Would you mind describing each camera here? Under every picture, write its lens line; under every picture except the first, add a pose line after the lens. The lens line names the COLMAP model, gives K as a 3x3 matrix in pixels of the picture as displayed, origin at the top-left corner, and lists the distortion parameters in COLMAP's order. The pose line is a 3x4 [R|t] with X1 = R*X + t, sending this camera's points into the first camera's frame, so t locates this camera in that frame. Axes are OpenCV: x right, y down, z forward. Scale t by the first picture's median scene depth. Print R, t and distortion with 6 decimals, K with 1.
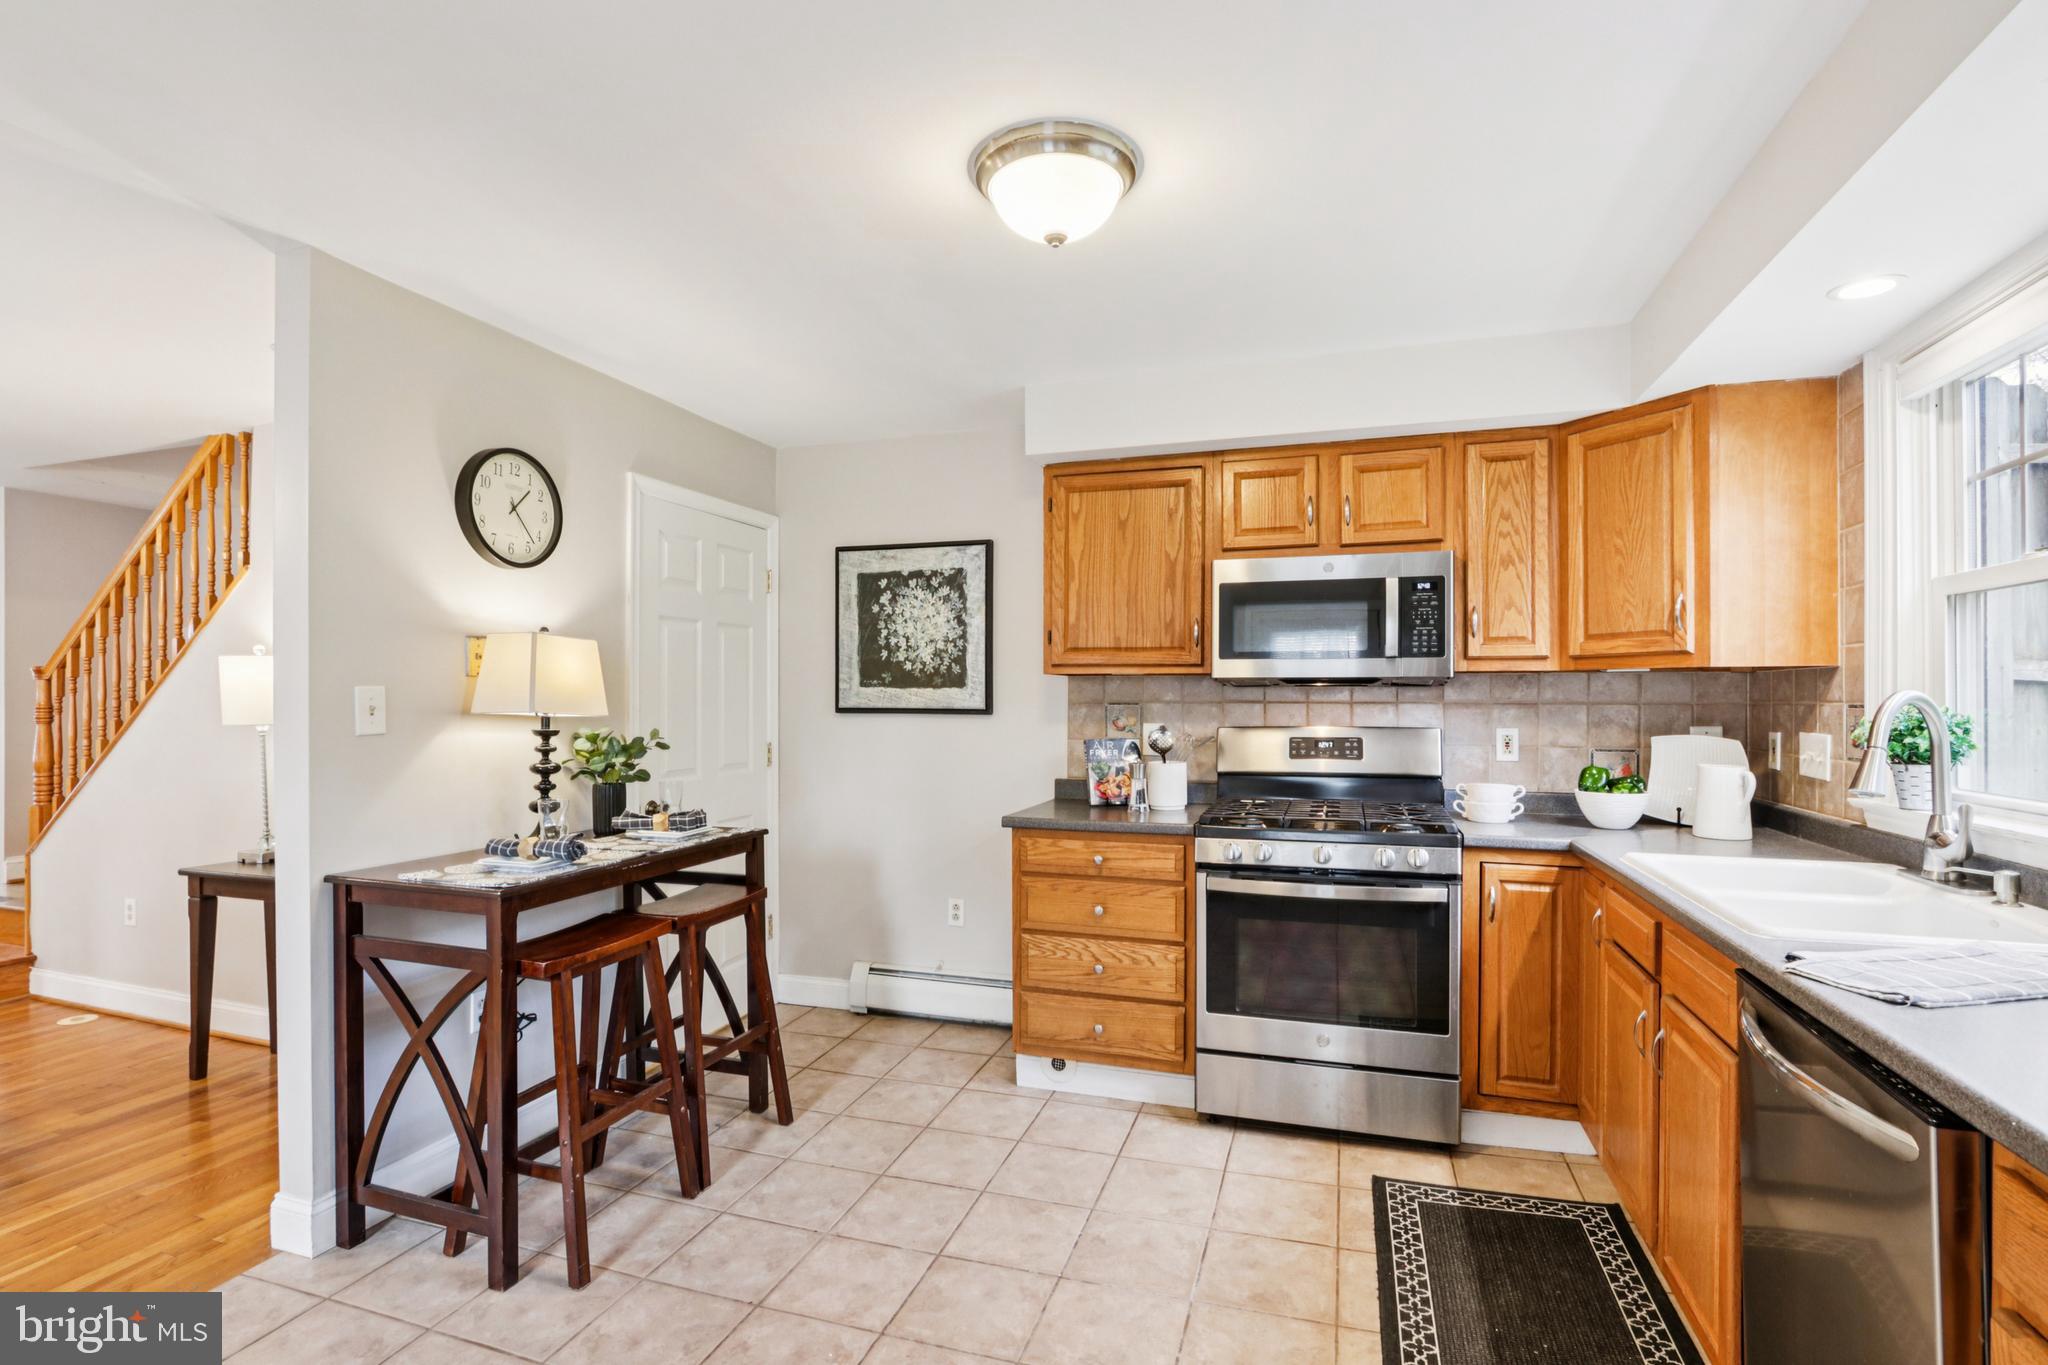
lens RADIAL K [[972.6, 0, 1019.2], [0, 972.6, 695.7], [0, 0, 1]] dist [-0.023535, 0.008017]
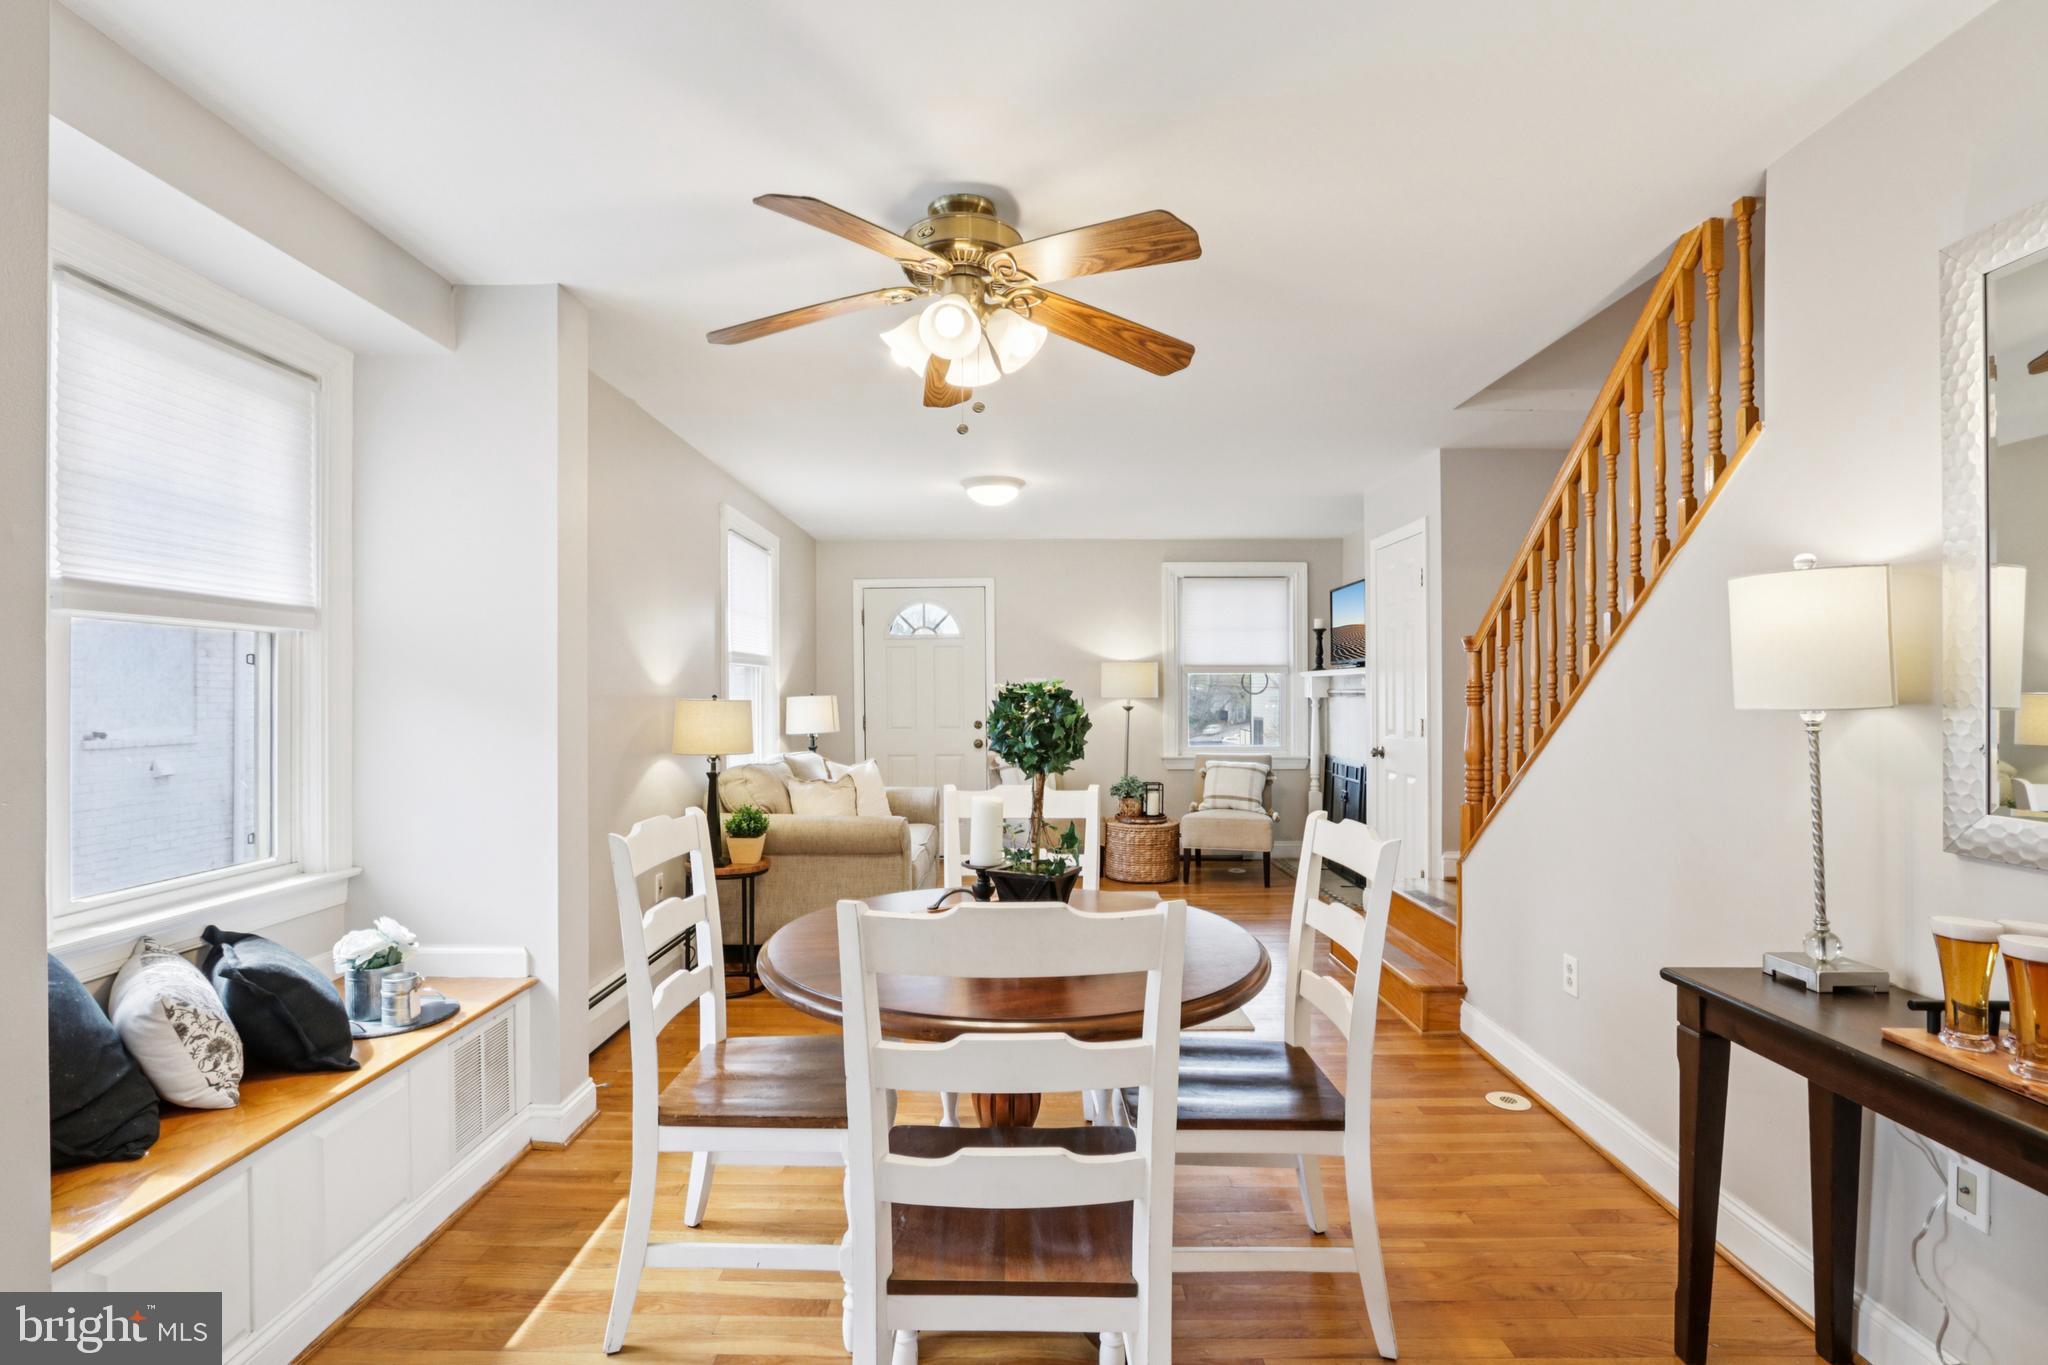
lens RADIAL K [[943.9, 0, 1013.5], [0, 943.9, 691.9], [0, 0, 1]] dist [-0.021148, 0.004408]
pose [[0.312131, 0.001583, -0.950038, -0.483899], [0.004863, 0.999983, 0.003264, 0.016654], [0.950027, -0.005639, 0.312118, 0.478779]]
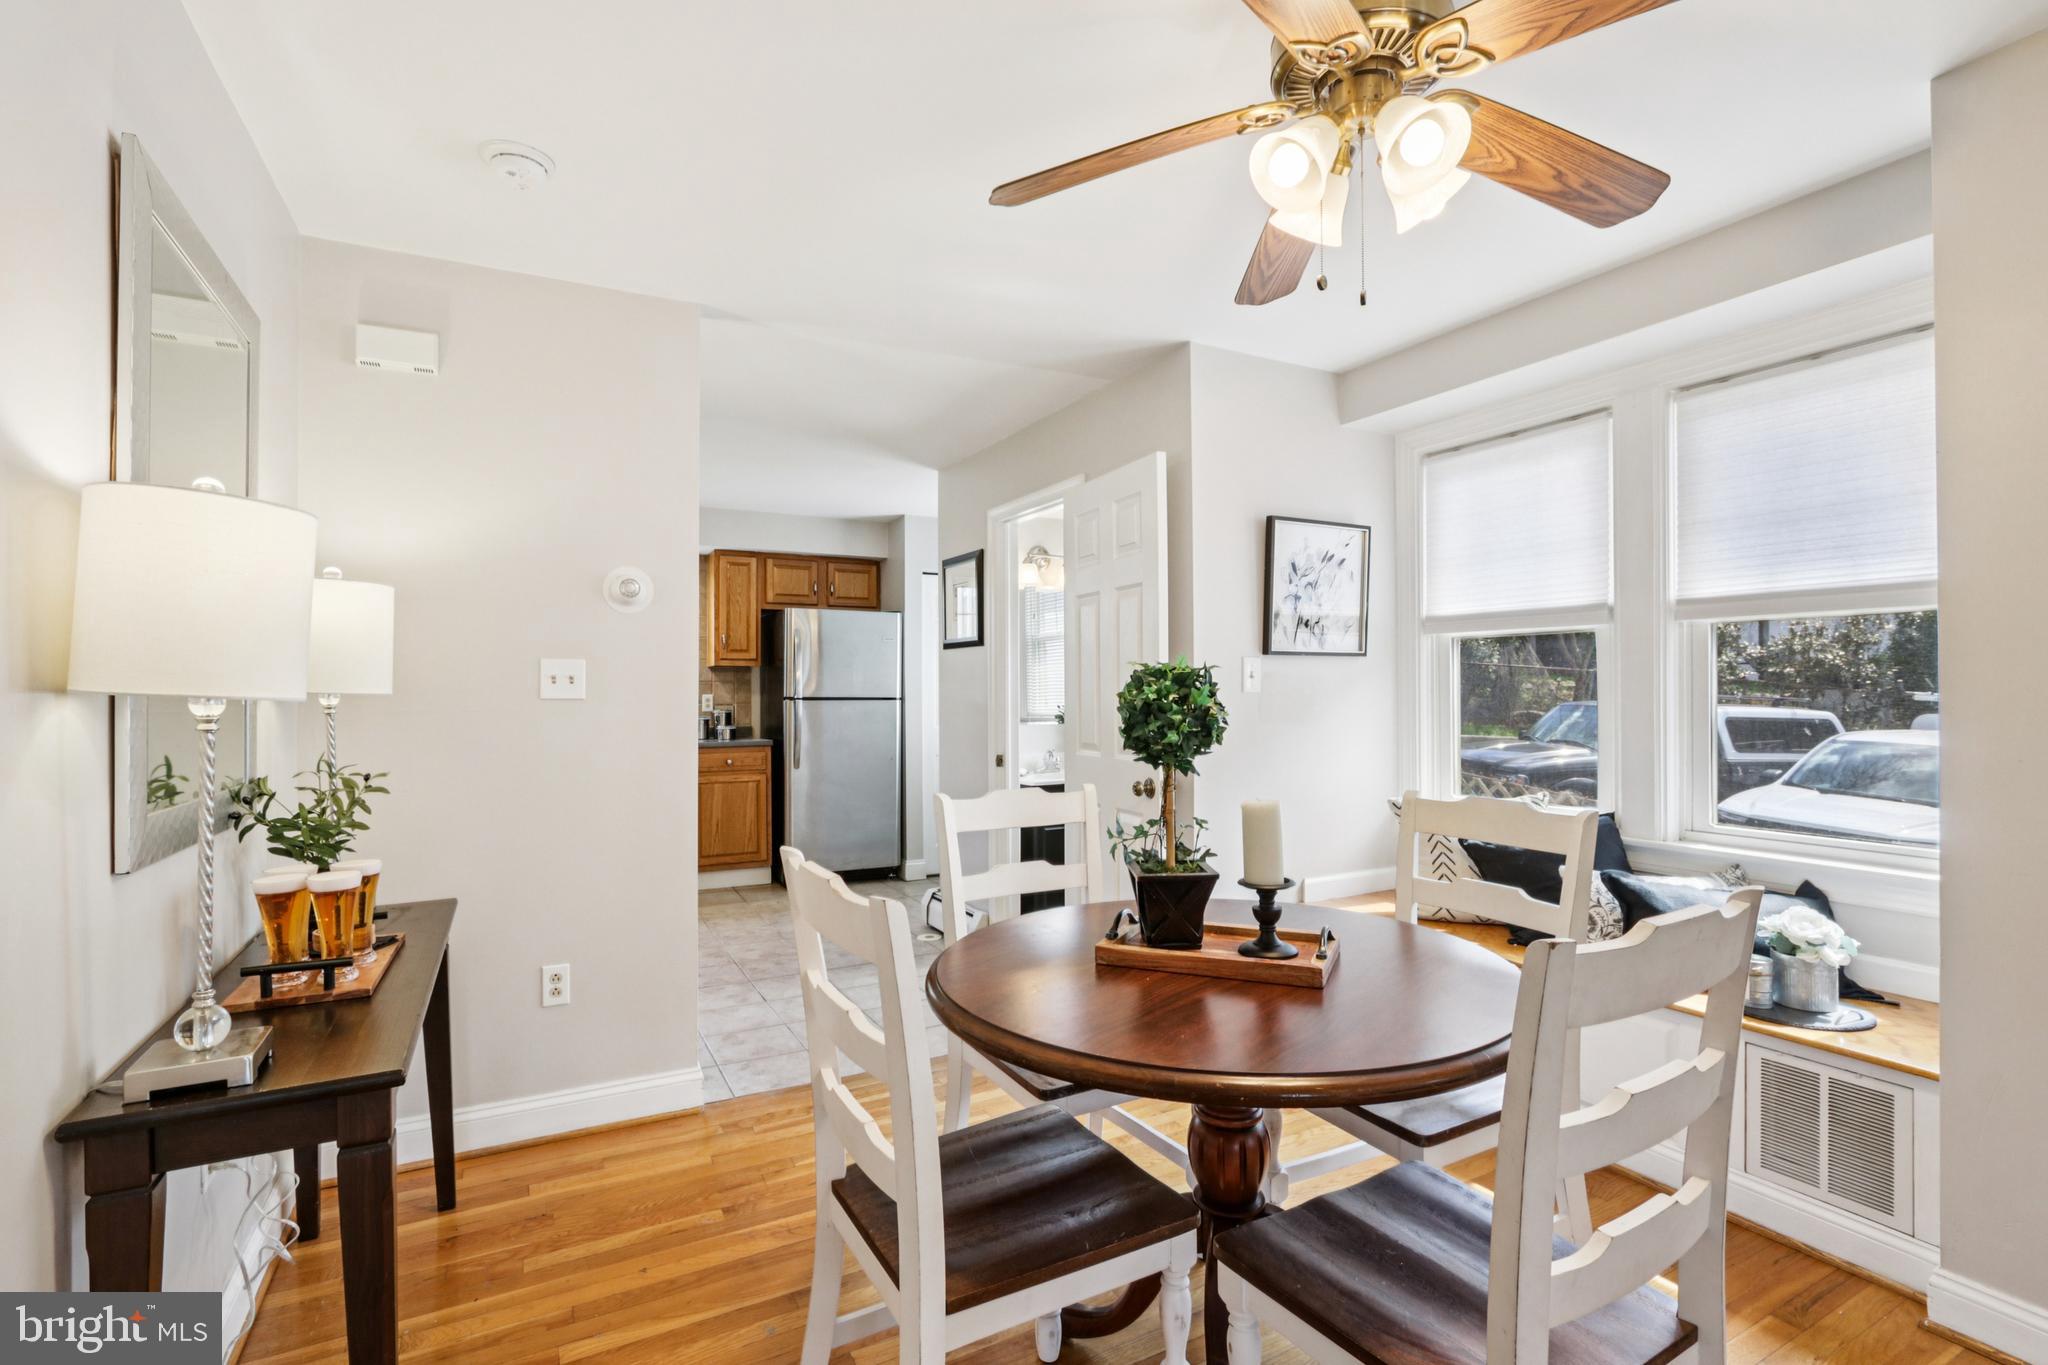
lens RADIAL K [[941.8, 0, 1016.3], [0, 941.8, 688.8], [0, 0, 1]] dist [-0.013547, 0.000461]
pose [[-0.727769, 0.004867, 0.685805, -1.321155], [0.000820, 0.999980, -0.006227, 0.030459], [-0.685822, -0.003970, -0.727759, 1.116722]]
